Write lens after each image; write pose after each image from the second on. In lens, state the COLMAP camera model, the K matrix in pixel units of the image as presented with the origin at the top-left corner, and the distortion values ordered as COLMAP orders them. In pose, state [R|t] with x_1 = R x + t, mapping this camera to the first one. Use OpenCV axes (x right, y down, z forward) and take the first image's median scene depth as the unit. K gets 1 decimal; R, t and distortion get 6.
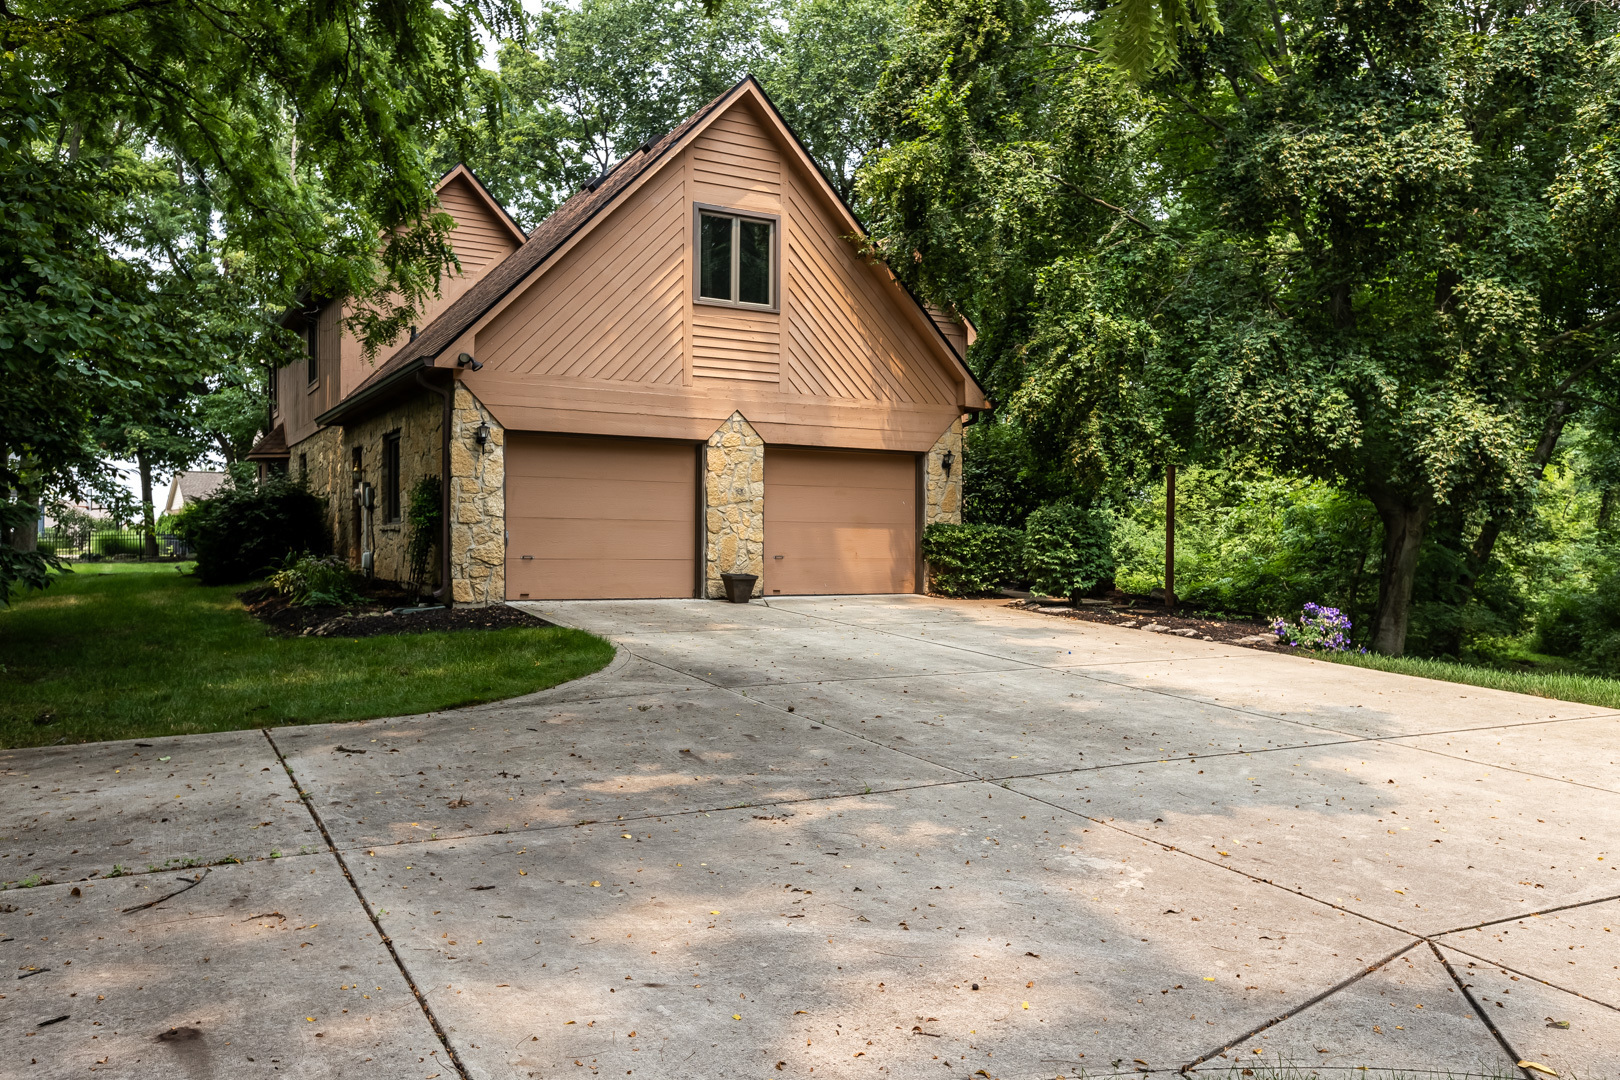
lens RADIAL K [[1251.9, 0, 808.4], [0, 1251.9, 541.6], [0, 0, 1]] dist [0.063875, 0.001776]
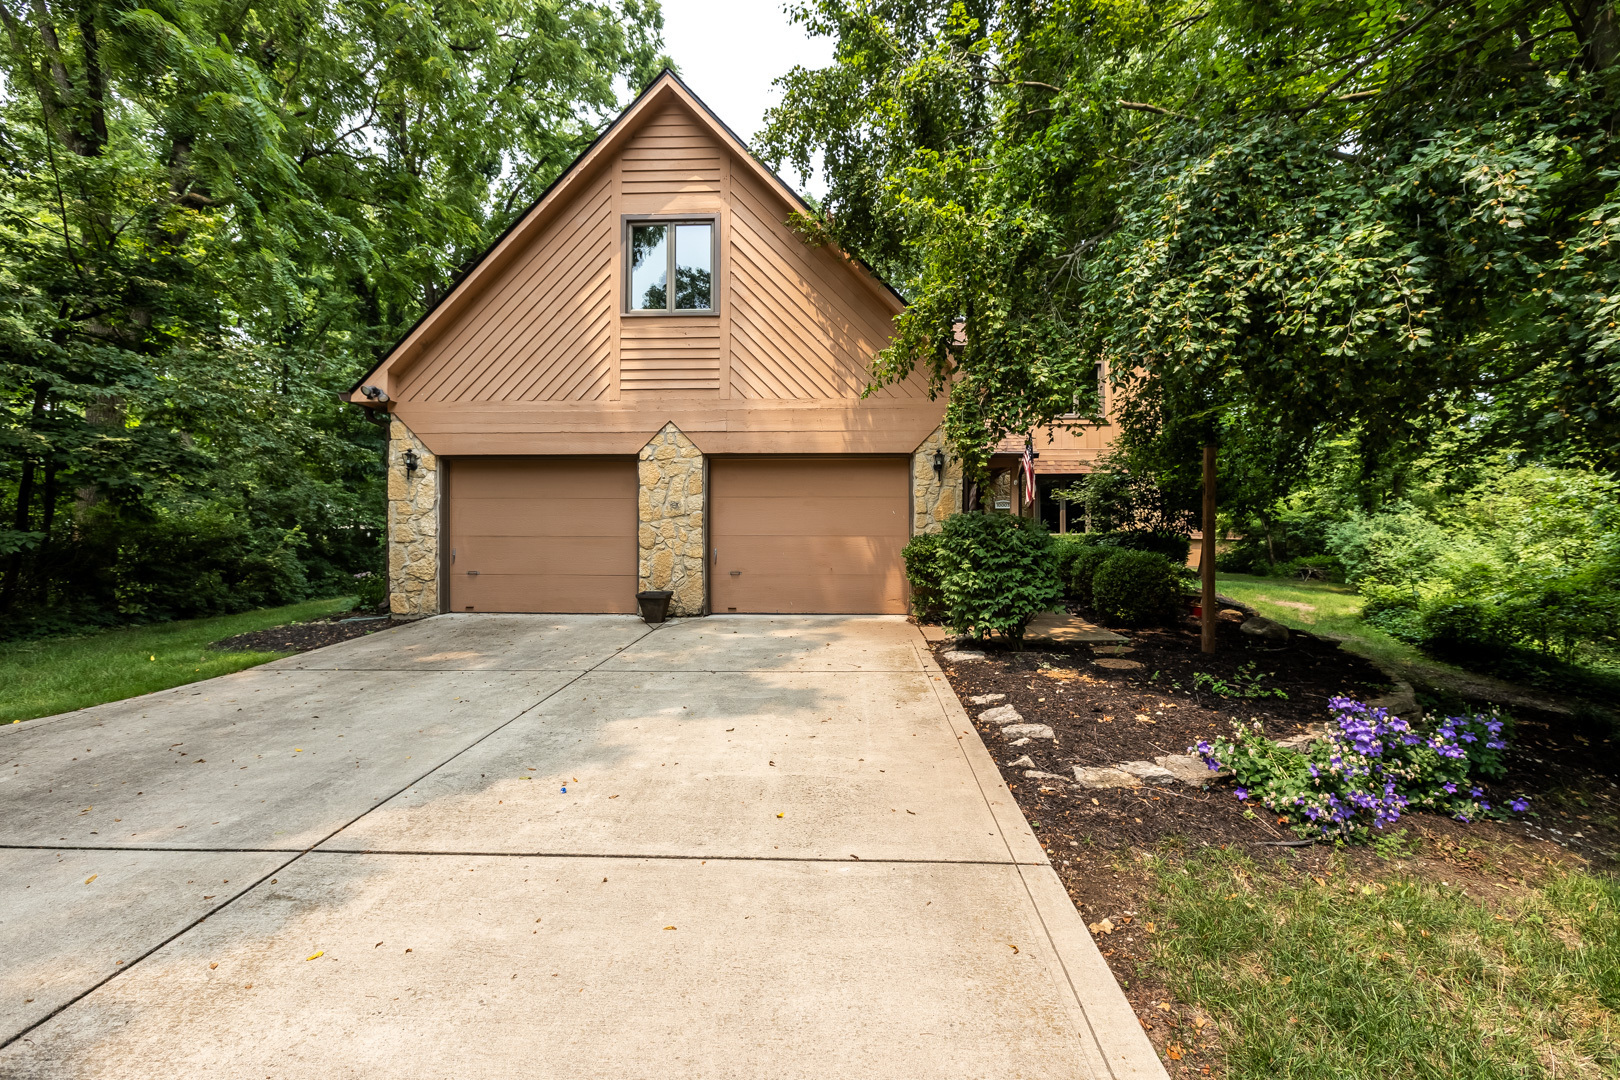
lens RADIAL K [[729.4, 0, 811.8], [0, 729.4, 543.6], [0, 0, 1]] dist [-0.003188, 0.001398]
pose [[0.841250, -0.006523, -0.540607, 0.342358], [0.006654, 0.999976, -0.001712, -0.009123], [0.540605, -0.002156, 0.841274, 0.596957]]
